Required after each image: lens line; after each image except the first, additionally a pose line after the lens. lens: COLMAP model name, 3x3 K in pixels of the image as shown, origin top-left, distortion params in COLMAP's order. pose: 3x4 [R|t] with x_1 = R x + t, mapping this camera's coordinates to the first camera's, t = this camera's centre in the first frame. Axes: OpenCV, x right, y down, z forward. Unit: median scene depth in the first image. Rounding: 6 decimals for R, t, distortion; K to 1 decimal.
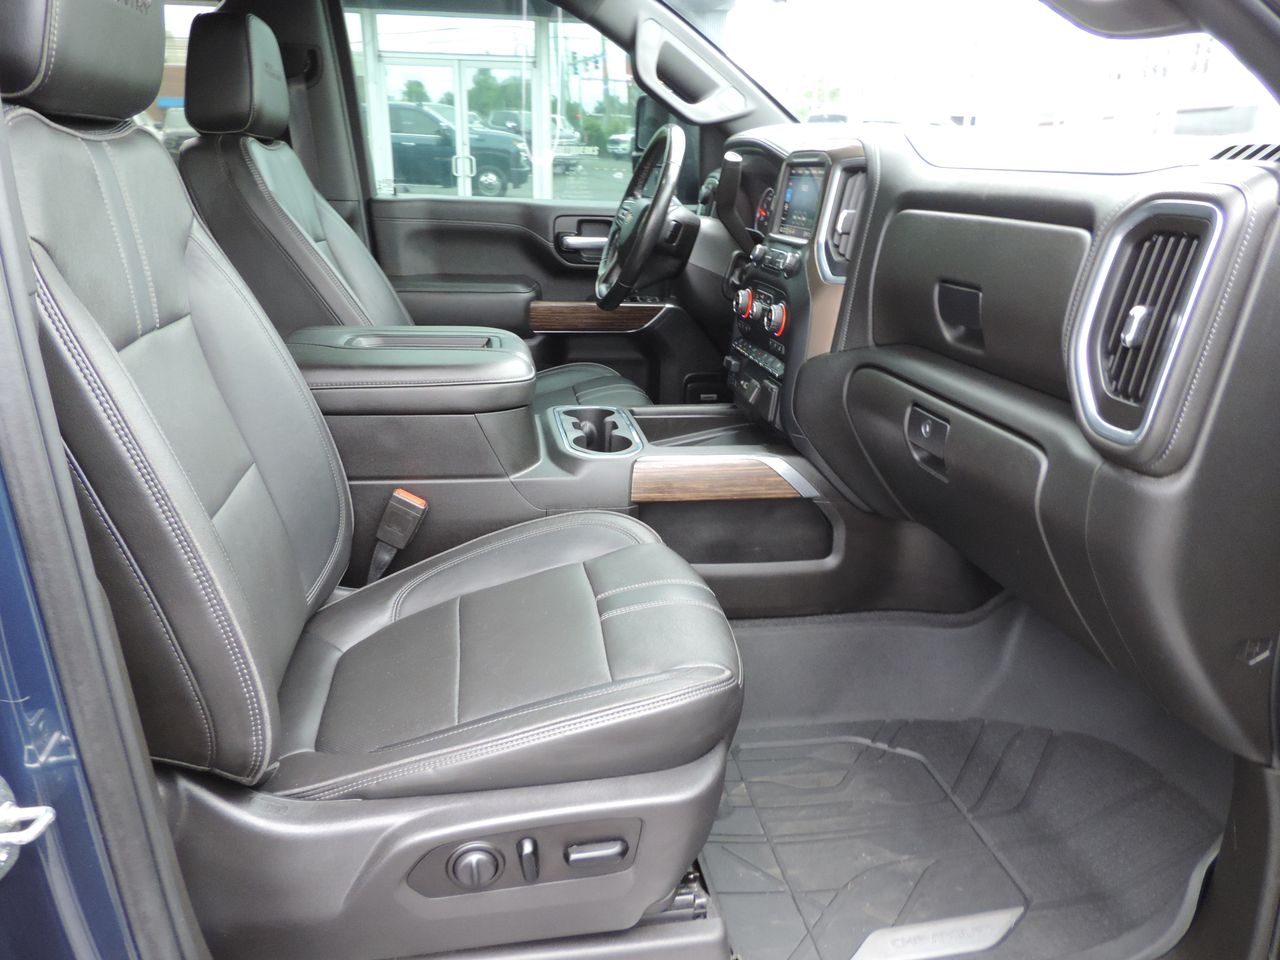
lens RADIAL K [[882.9, 0, 644.7], [0, 882.9, 479.9], [0, 0, 1]] dist [-0.038039, 0.010022]
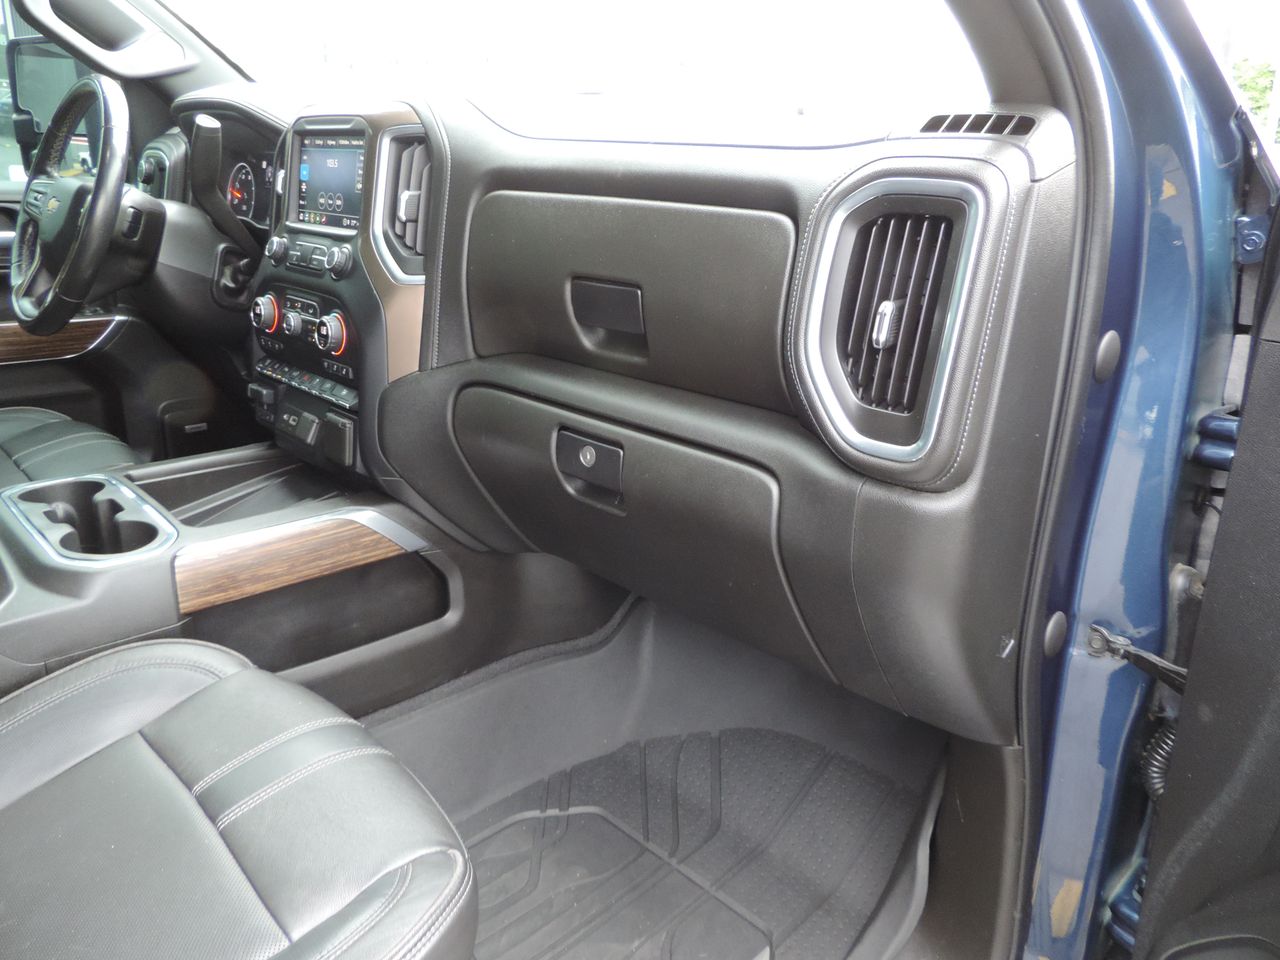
lens RADIAL K [[882.9, 0, 632.7], [0, 882.9, 477.6], [0, 0, 1]] dist [-0.038039, 0.010022]
pose [[0.817472, -0.178761, 0.547525, -0.081066], [0.167129, 0.983338, 0.071521, -0.071016], [-0.551188, 0.033040, 0.833727, 0.221670]]
